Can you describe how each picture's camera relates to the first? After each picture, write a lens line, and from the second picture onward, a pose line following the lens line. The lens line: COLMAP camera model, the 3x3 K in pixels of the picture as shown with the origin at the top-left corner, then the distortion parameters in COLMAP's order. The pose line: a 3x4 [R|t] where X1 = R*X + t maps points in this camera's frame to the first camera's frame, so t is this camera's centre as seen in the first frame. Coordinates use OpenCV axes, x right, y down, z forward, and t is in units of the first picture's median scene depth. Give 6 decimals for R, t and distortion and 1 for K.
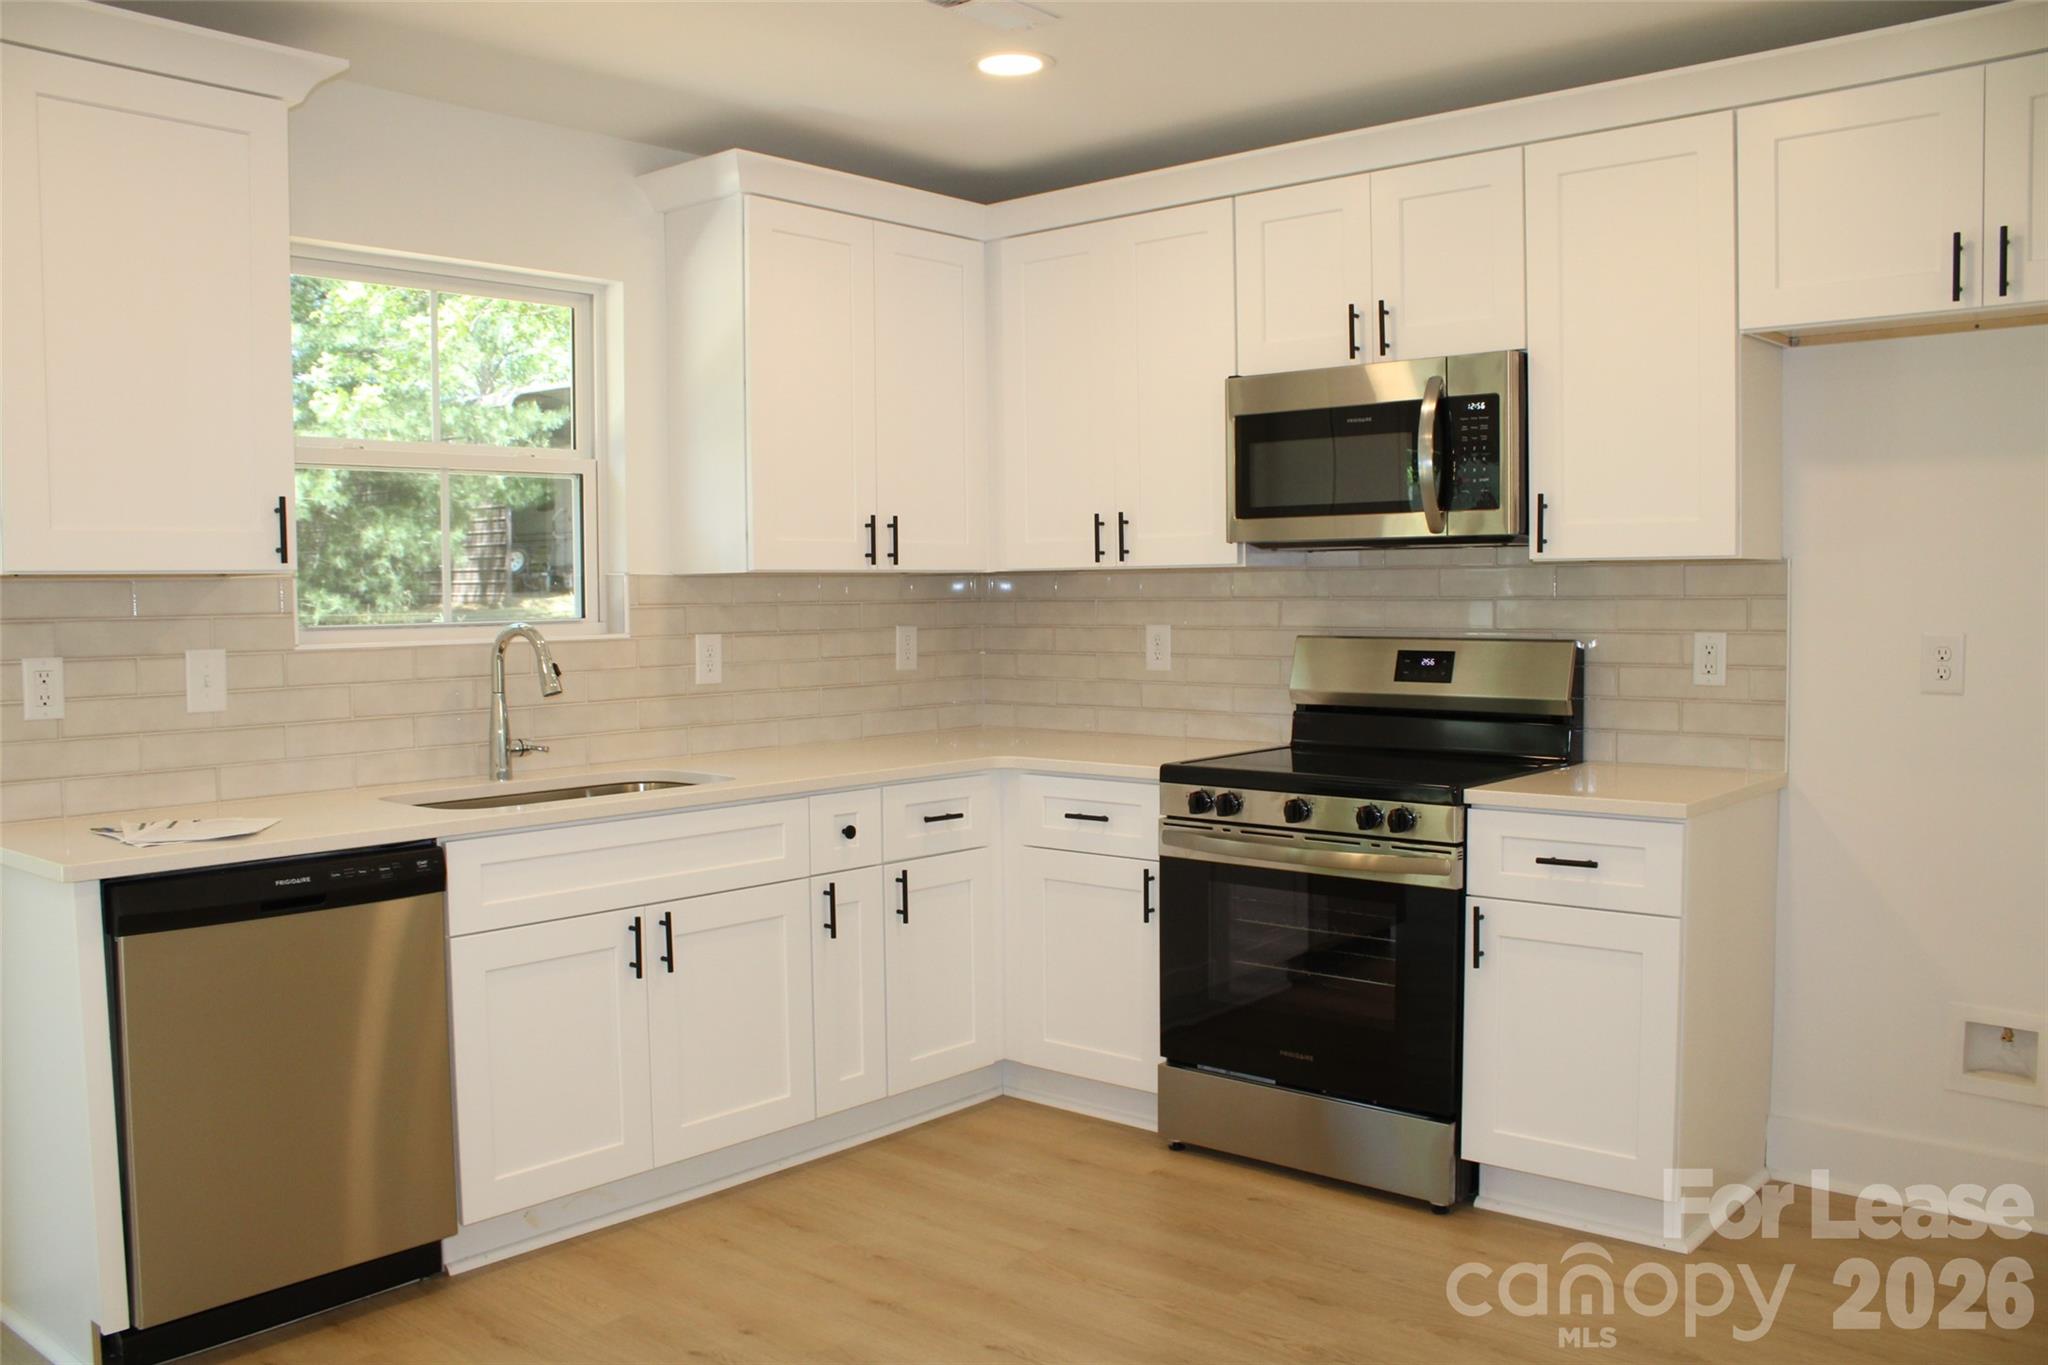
lens RADIAL K [[1728.6, 0, 1025.2], [0, 1728.6, 686.7], [0, 0, 1]] dist [-0.163150, 0.148399]
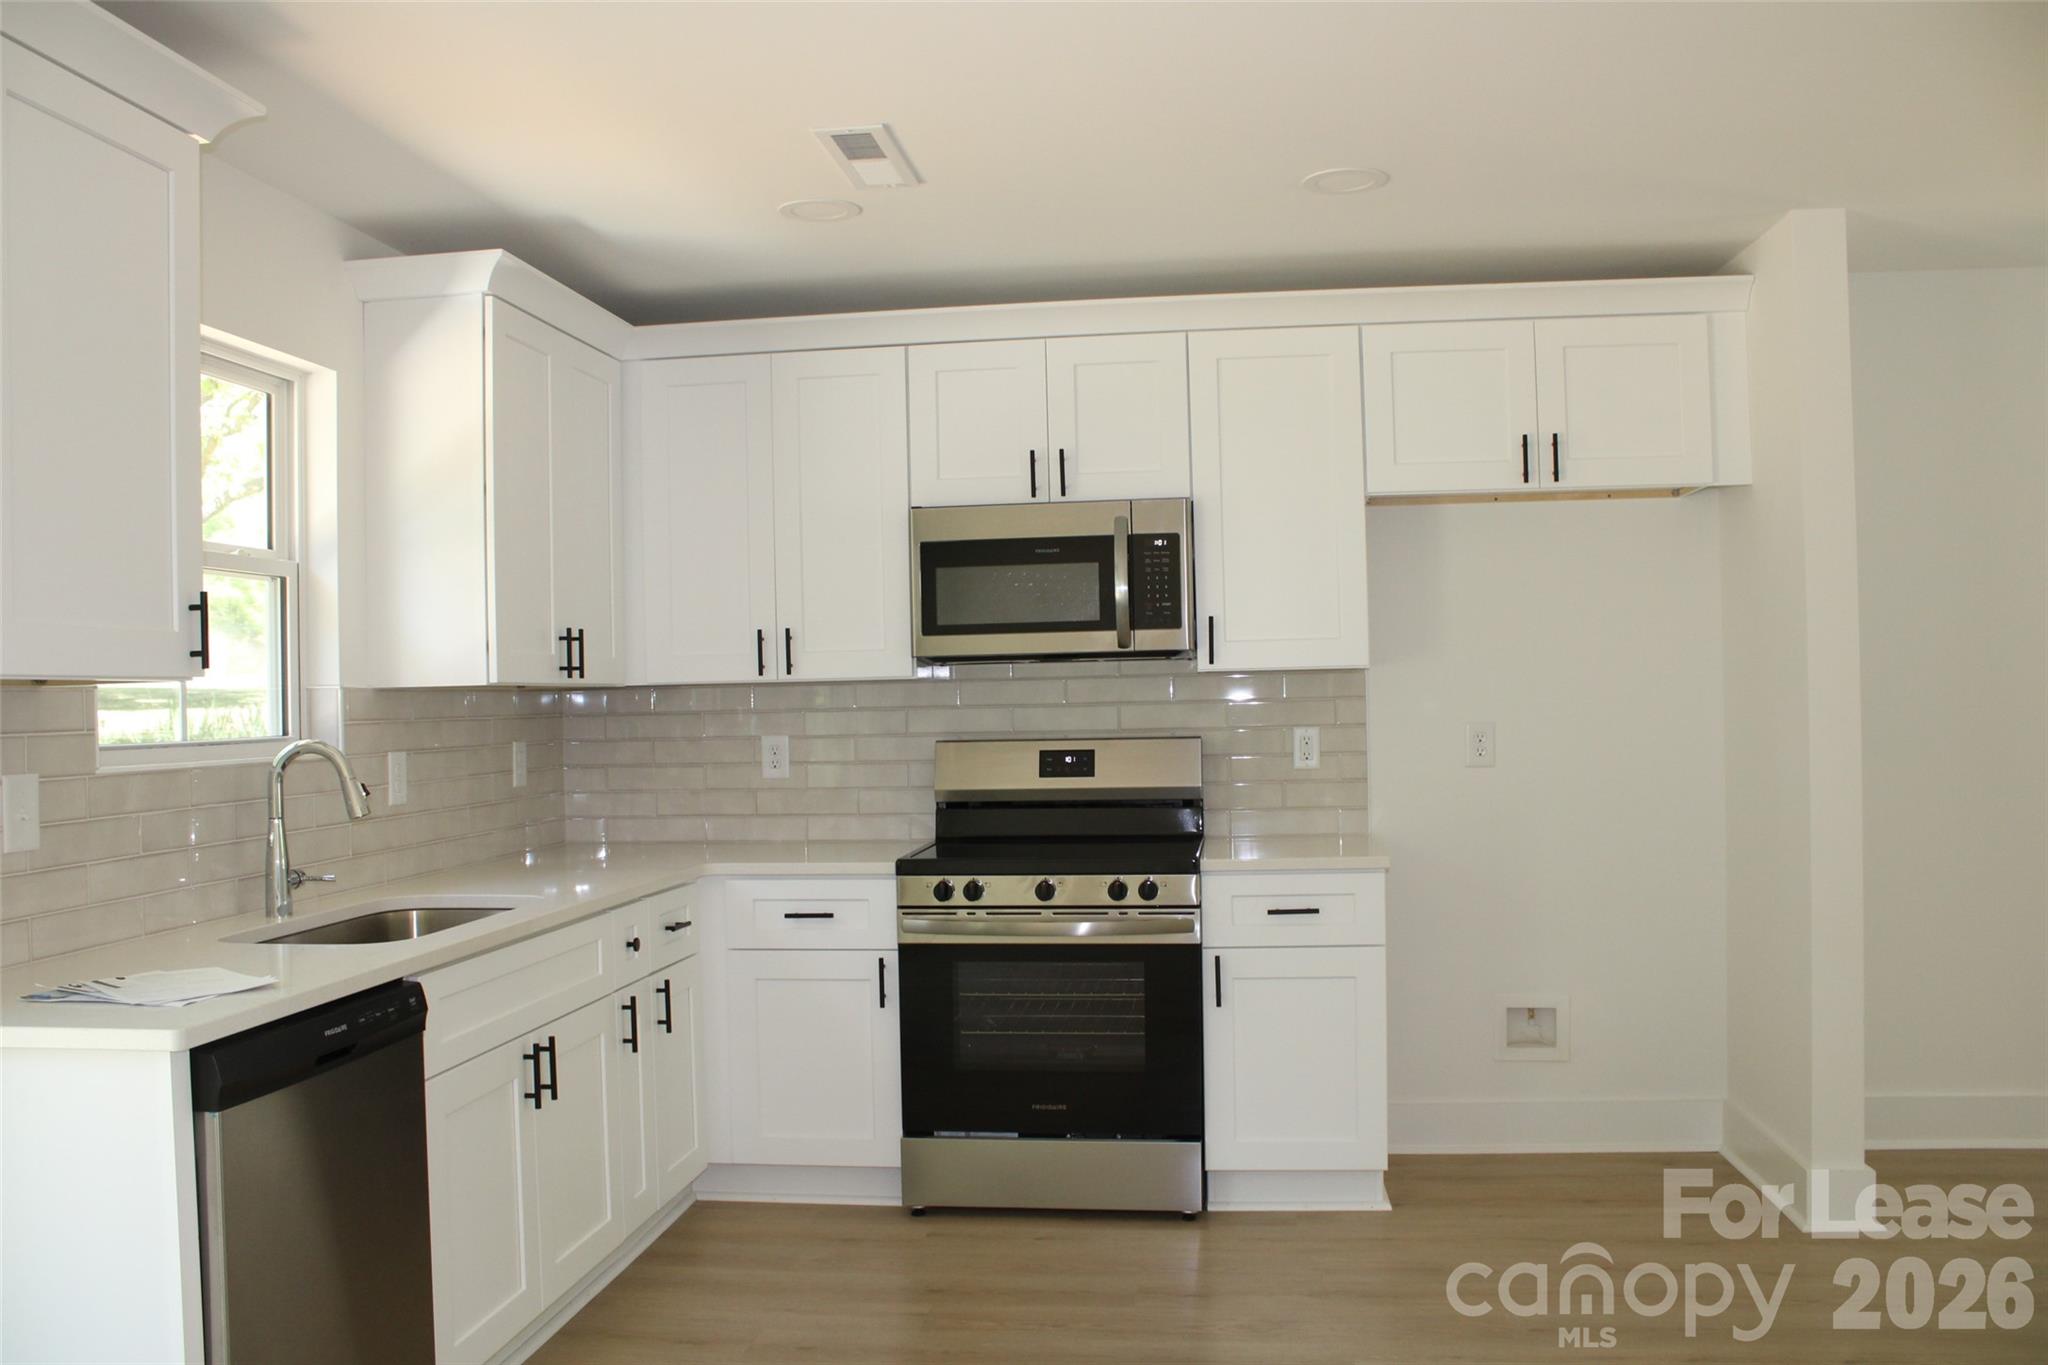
lens RADIAL K [[1728.6, 0, 1030.6], [0, 1728.6, 680.5], [0, 0, 1]] dist [-0.163150, 0.148399]
pose [[0.829288, -0.002177, 0.558818, -0.475618], [0.043795, 0.997170, -0.061107, 0.002750], [-0.557103, 0.075149, 0.827036, 0.047260]]
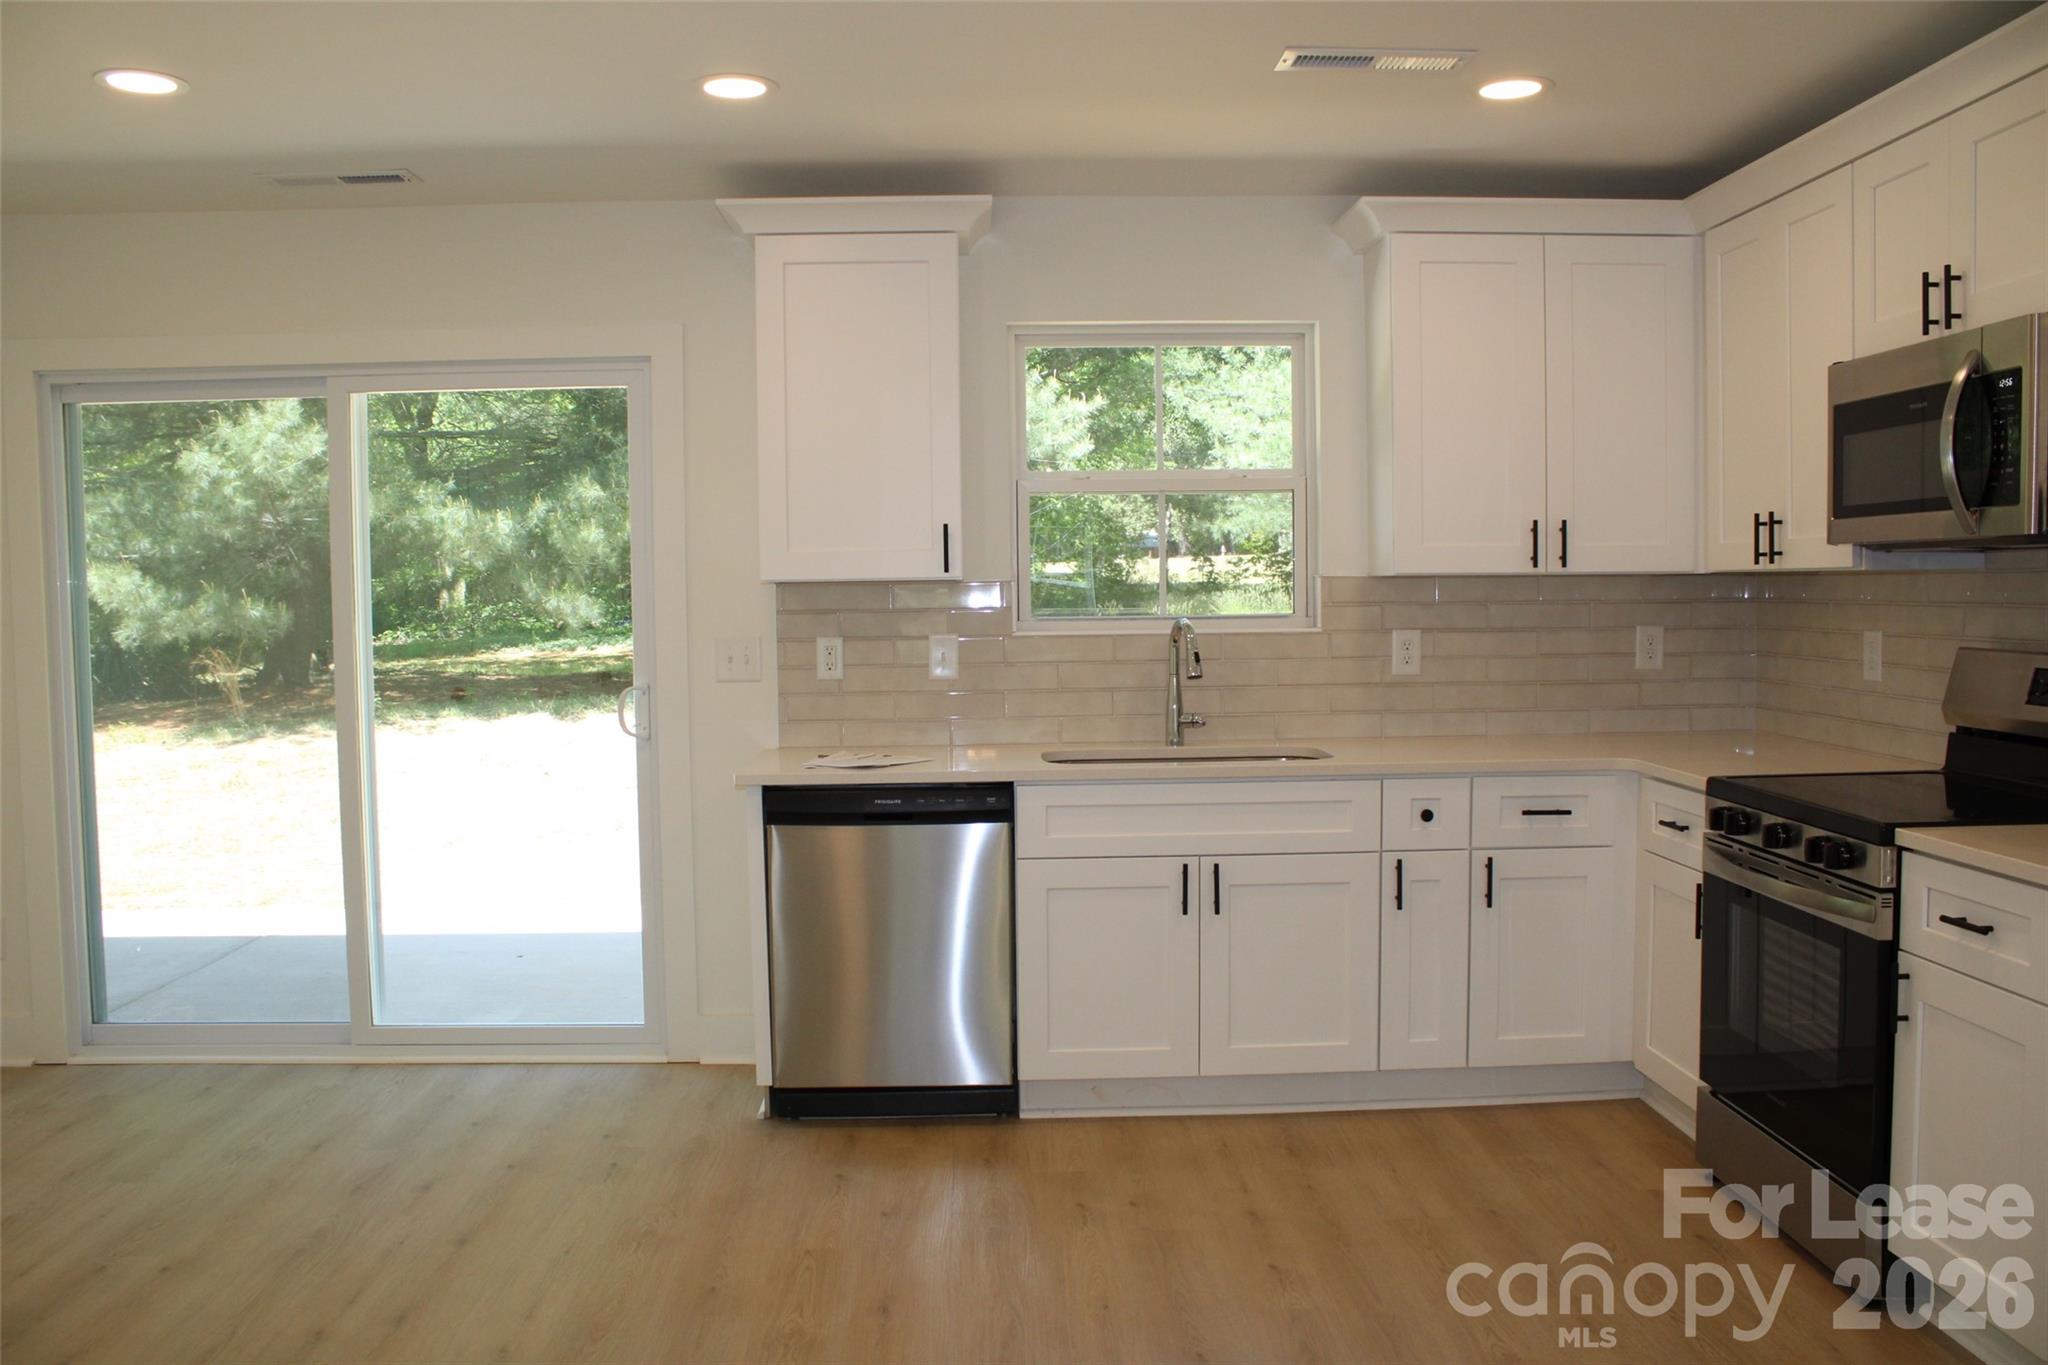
lens RADIAL K [[1728.6, 0, 1016.1], [0, 1728.6, 688.7], [0, 0, 1]] dist [-0.163150, 0.148399]
pose [[0.675429, 0.045933, -0.735993, 0.528492], [-0.035661, 0.998925, 0.029616, -0.018930], [0.736562, 0.006242, 0.676341, 0.079187]]
